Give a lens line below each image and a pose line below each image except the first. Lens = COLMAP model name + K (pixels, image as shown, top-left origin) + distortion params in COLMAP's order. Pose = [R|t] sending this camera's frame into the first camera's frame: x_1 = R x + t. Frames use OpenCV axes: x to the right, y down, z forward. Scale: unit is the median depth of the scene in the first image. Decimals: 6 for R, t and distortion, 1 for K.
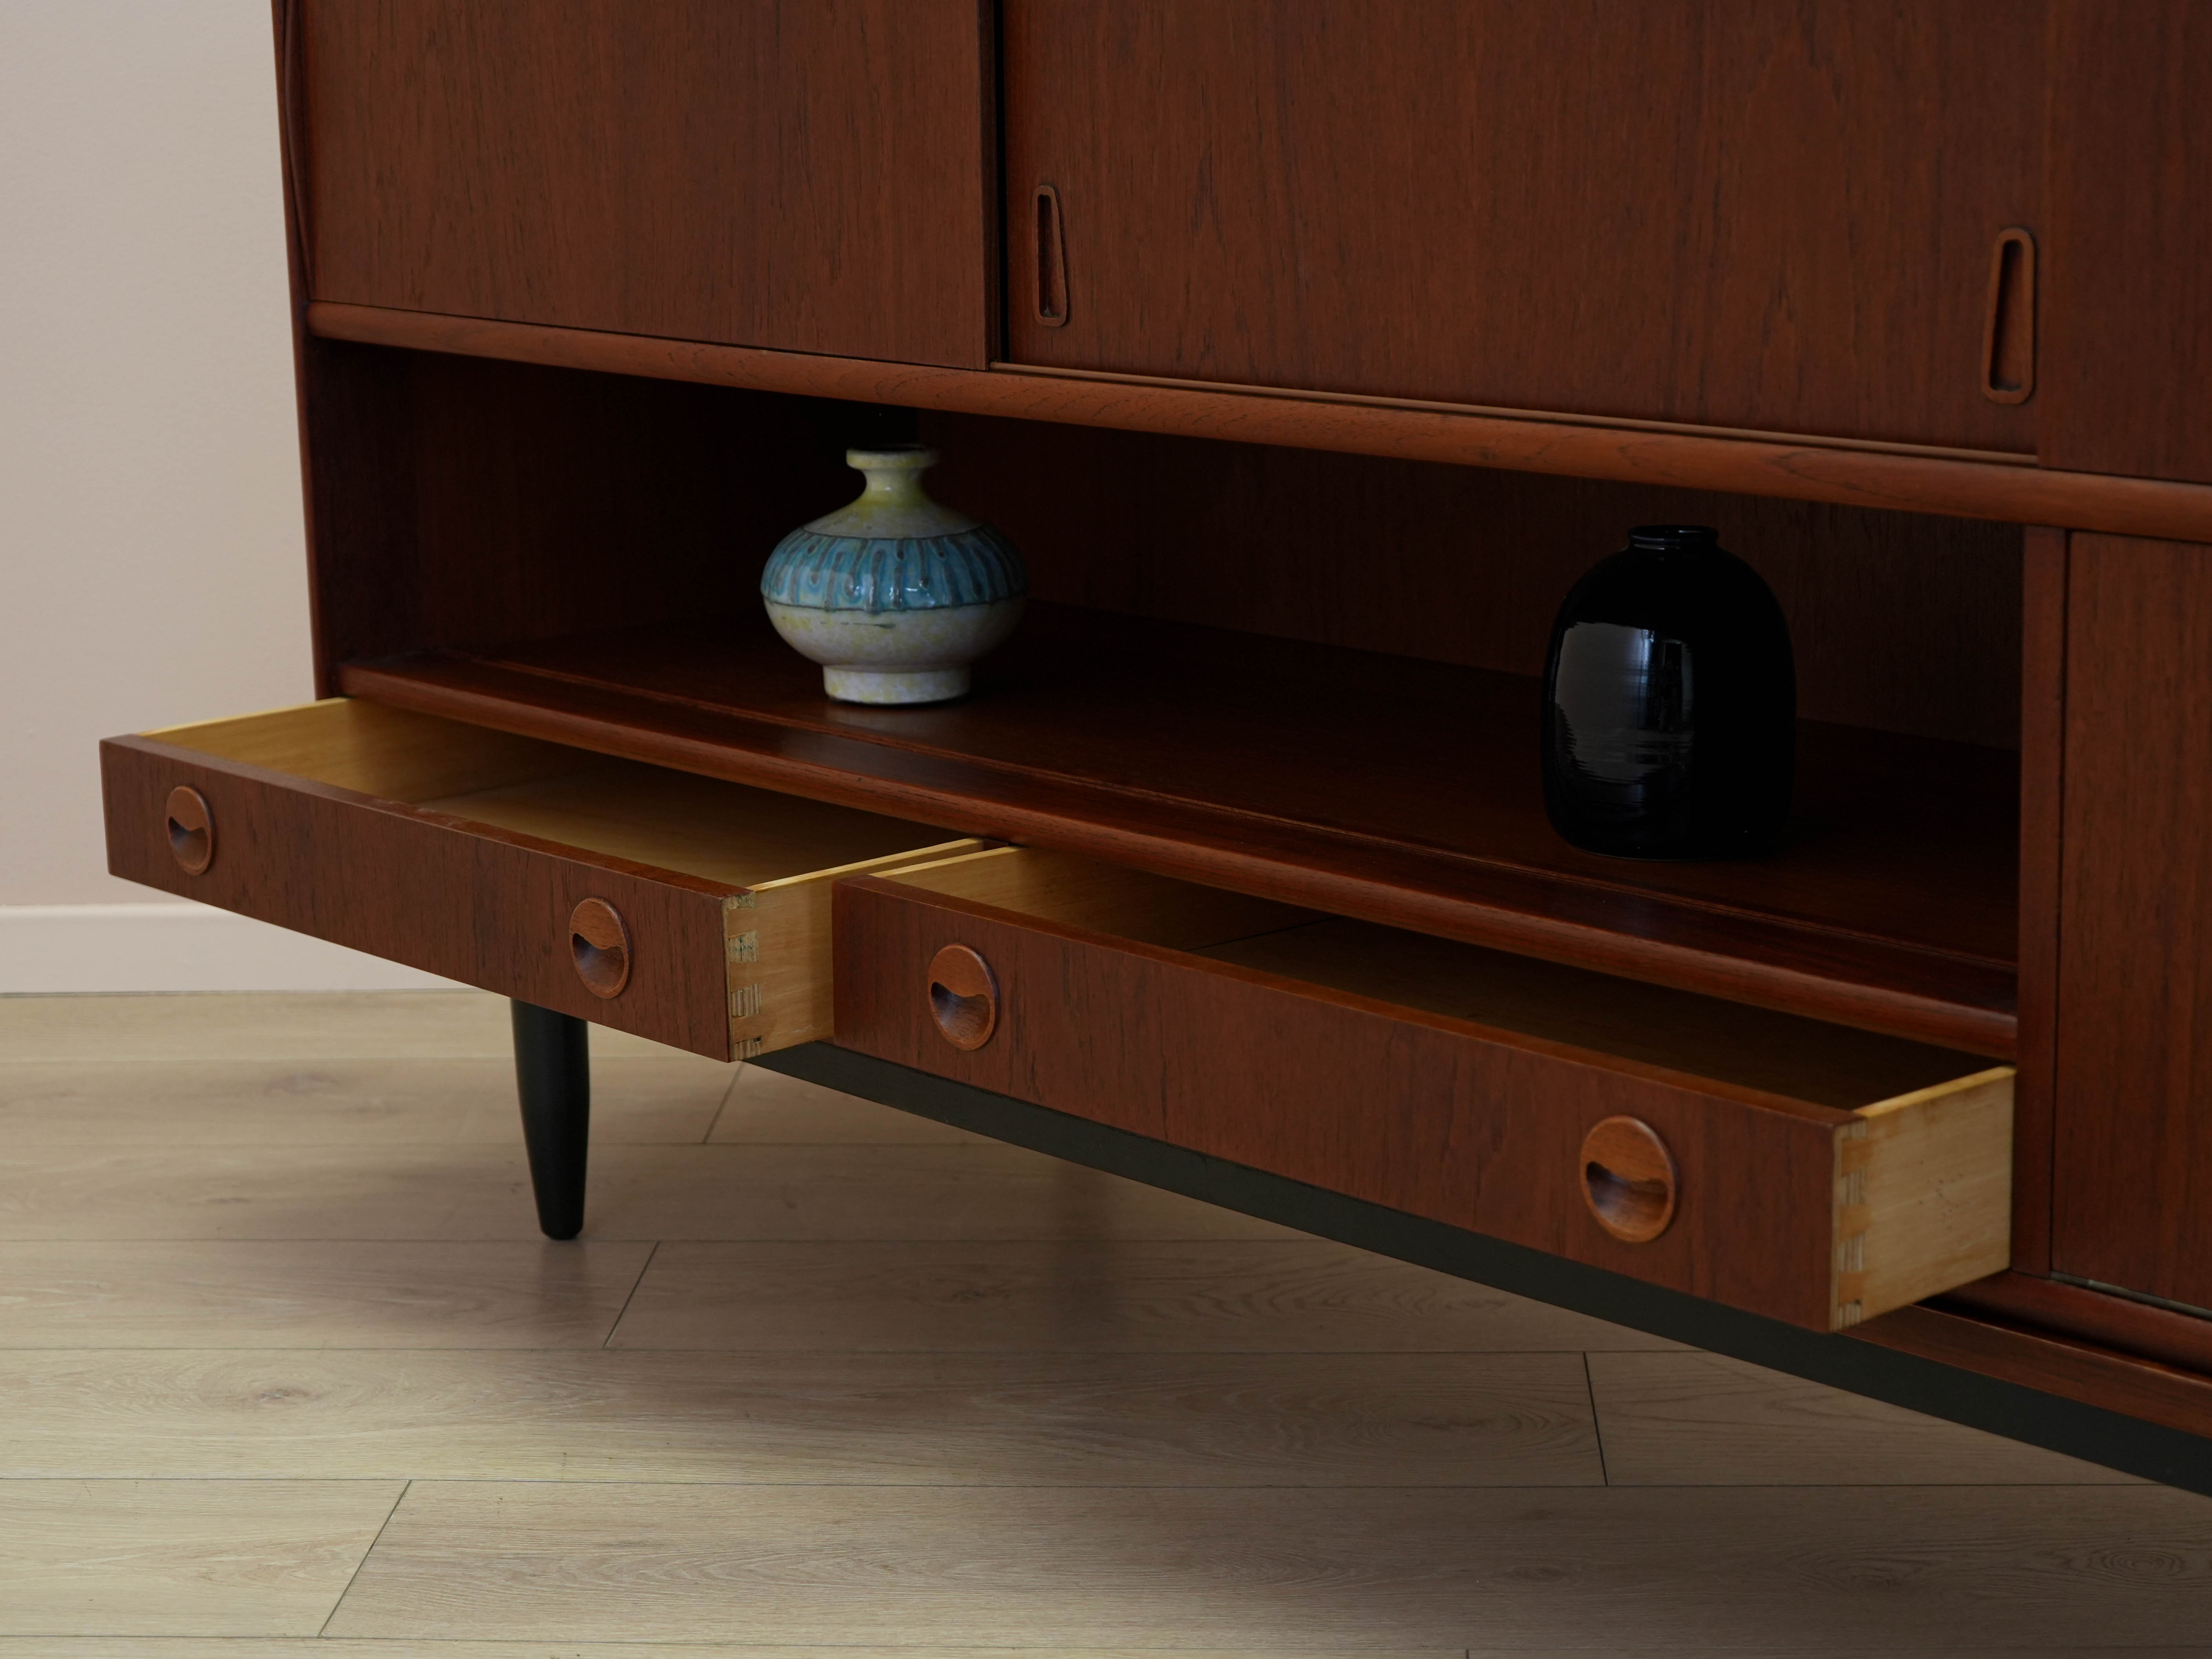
lens RADIAL K [[4281.3, 0, 1106.0], [0, 4281.3, 829.5], [0, 0, 1]] dist [-0.033853, -0.032614]
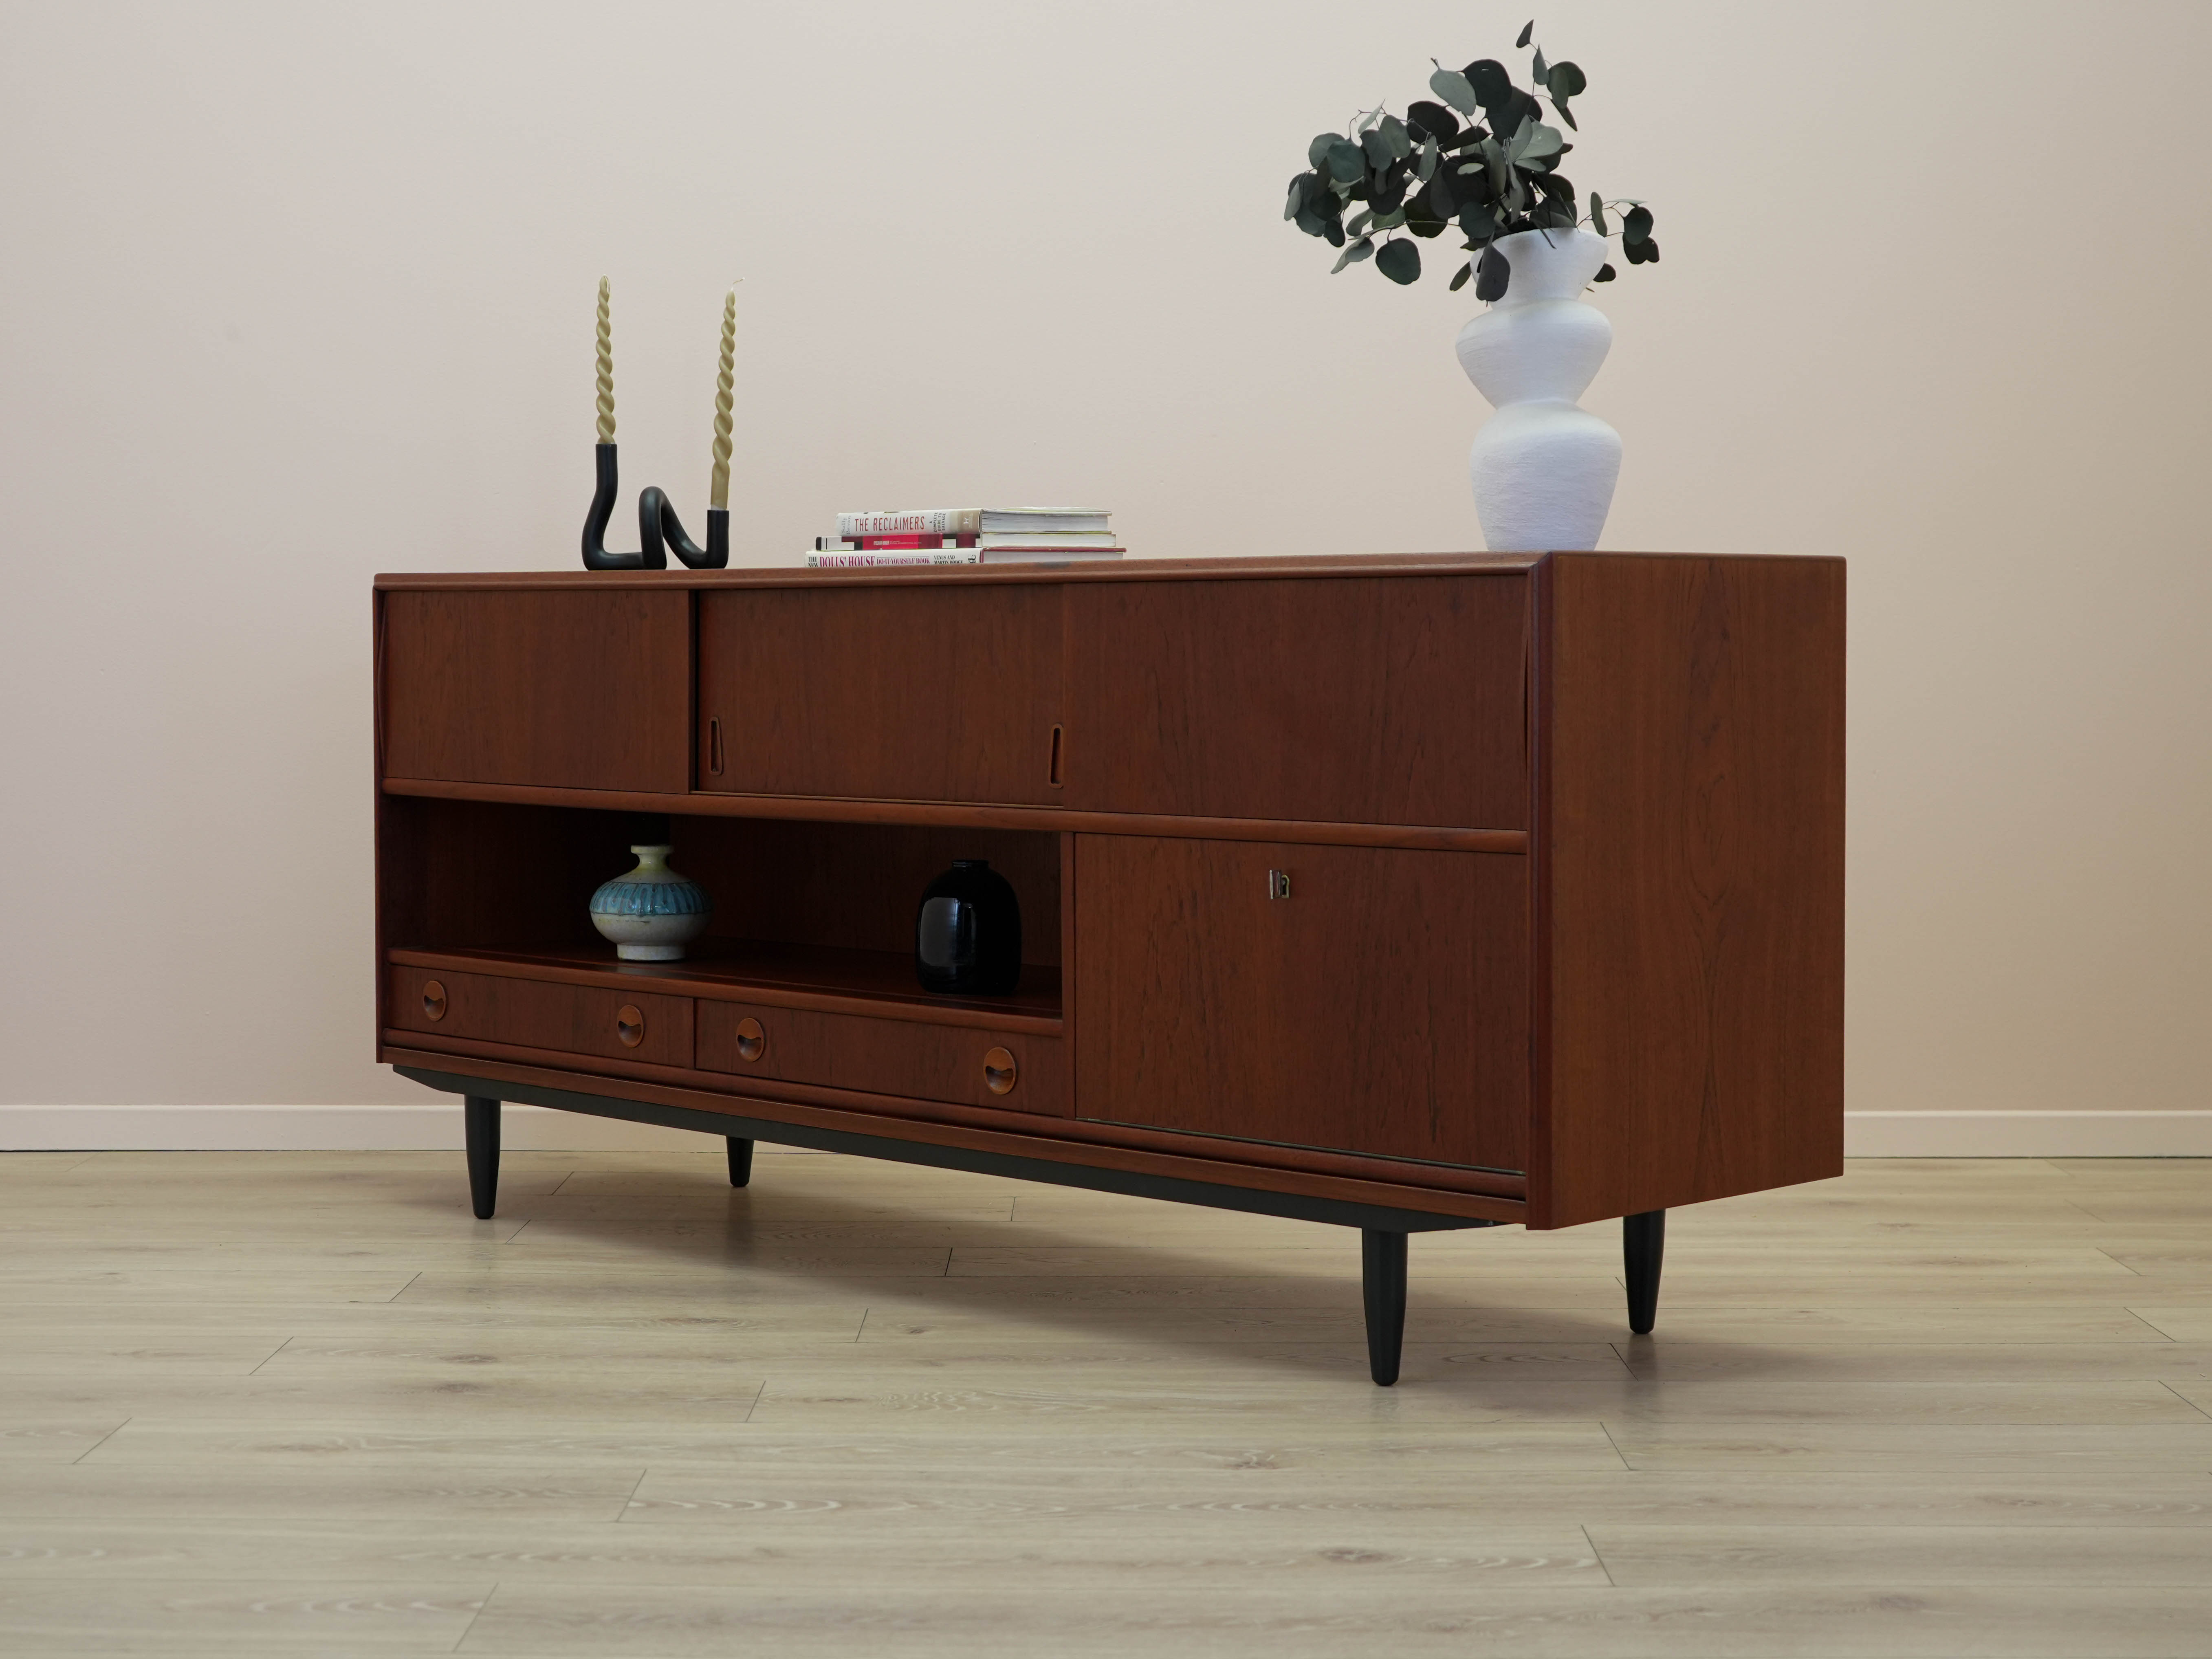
lens RADIAL K [[3631.6, 0, 1108.8], [0, 3631.6, 672.3], [0, 0, 1]] dist [-0.012013, -0.036178]
pose [[0.998037, 0.017861, 0.060019, 0.084296], [-0.005715, 0.980440, -0.196736, 0.225457], [-0.062359, 0.196007, 0.978618, -1.018228]]
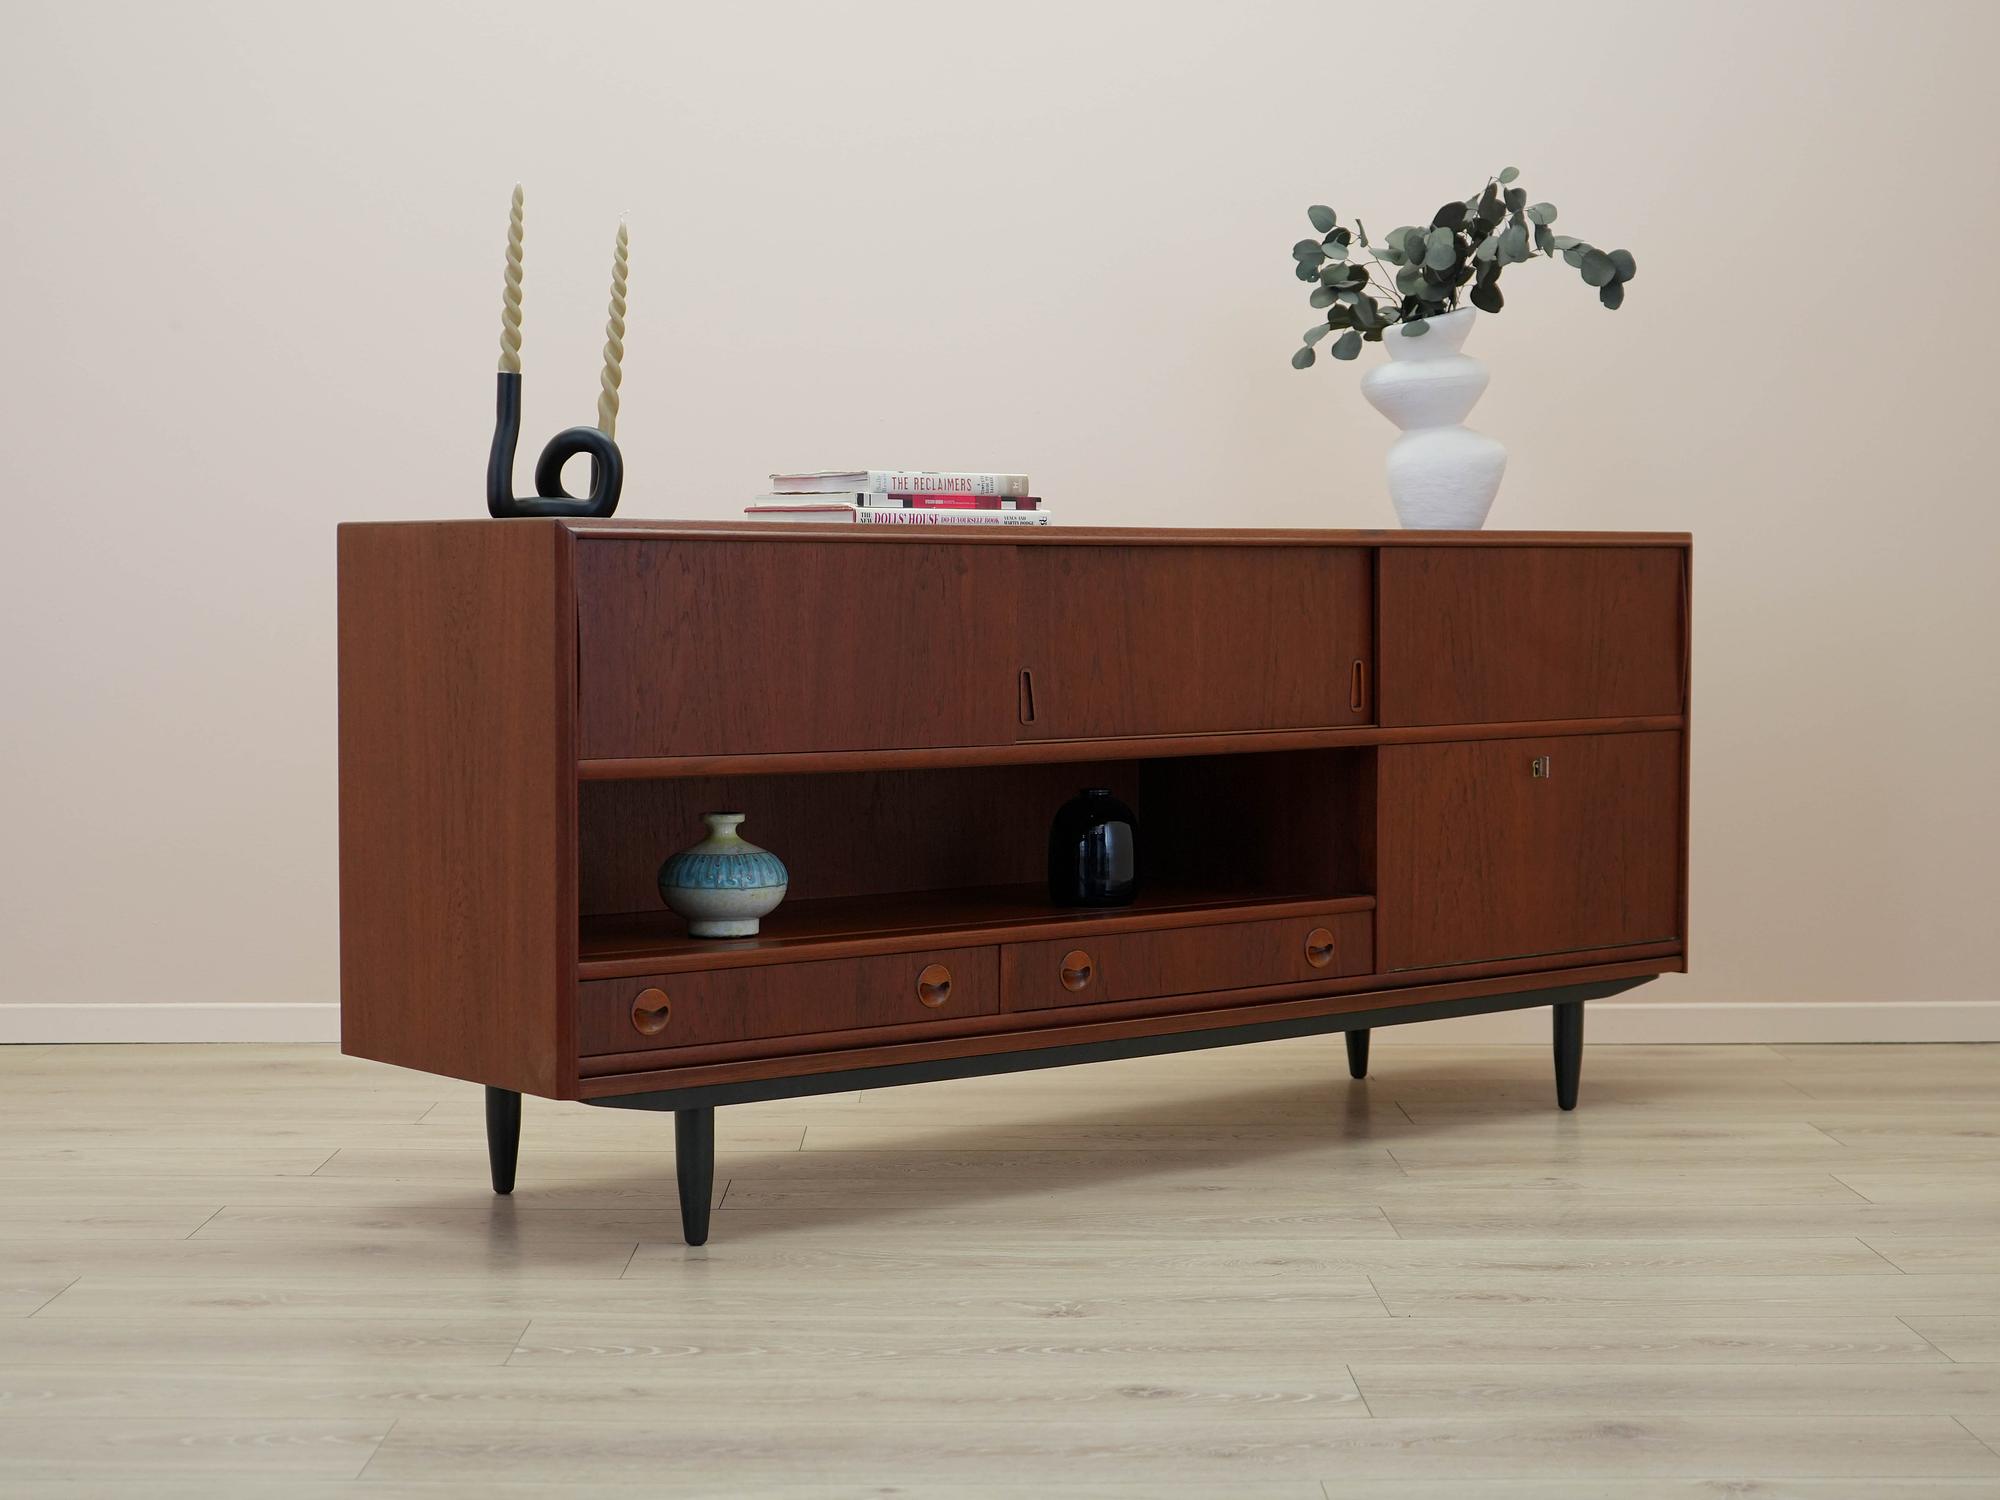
lens RADIAL K [[3015.4, 0, 823.1], [0, 3015.4, 786.1], [0, 0, 1]] dist [0.171818, -0.063262]
pose [[0.090258, -0.045932, 0.994859, -1.771429], [0.204044, 0.978598, 0.026670, -0.154825], [-0.974792, 0.200588, 0.097699, 0.956936]]
